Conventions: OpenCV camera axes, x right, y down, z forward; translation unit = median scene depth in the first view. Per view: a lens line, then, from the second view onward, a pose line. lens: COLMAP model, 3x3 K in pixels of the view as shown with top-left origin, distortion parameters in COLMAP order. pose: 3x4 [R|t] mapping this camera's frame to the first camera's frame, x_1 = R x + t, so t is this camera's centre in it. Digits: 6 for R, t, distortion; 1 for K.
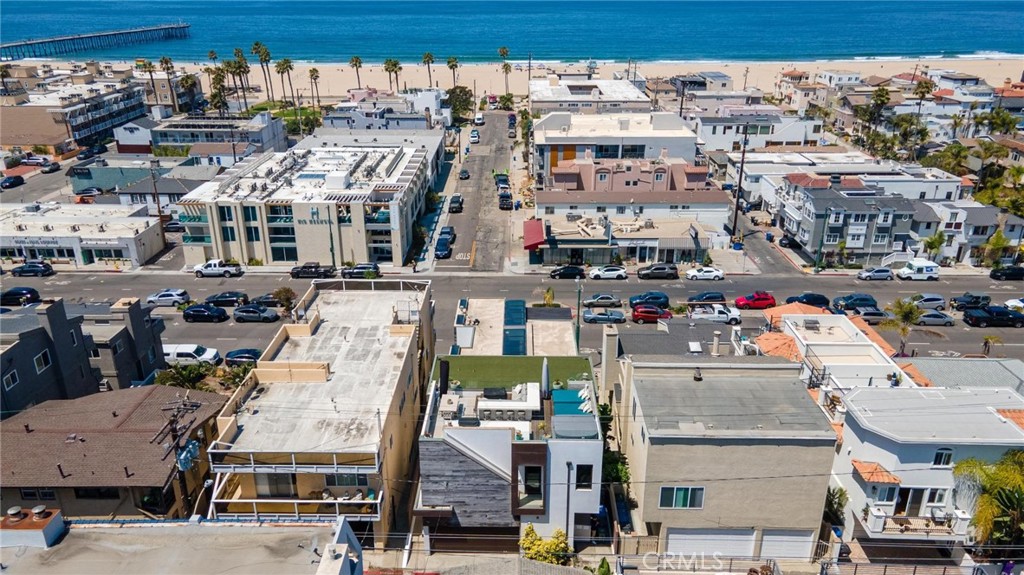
lens RADIAL K [[764.5, 0, 513.7], [0, 764.5, 287.3], [0, 0, 1]] dist [0.038387, 0.011094]
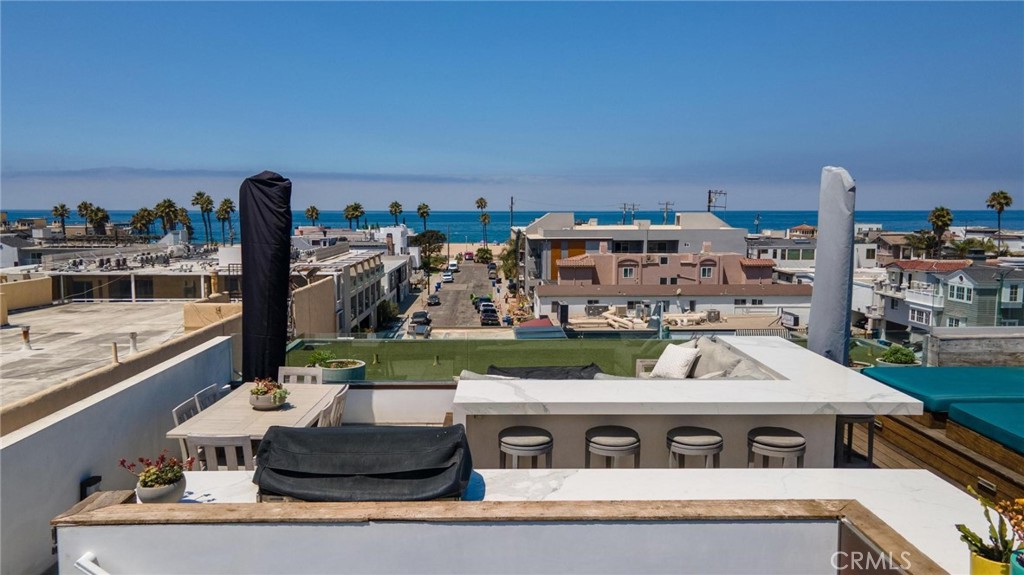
lens RADIAL K [[764.5, 0, 511.1], [0, 764.5, 288.7], [0, 0, 1]] dist [0.038387, 0.011094]
pose [[0.999442, -0.006576, 0.032745, -0.017972], [0.015422, 0.960508, -0.277823, 0.076894], [-0.029625, 0.278173, 0.960074, 0.378413]]
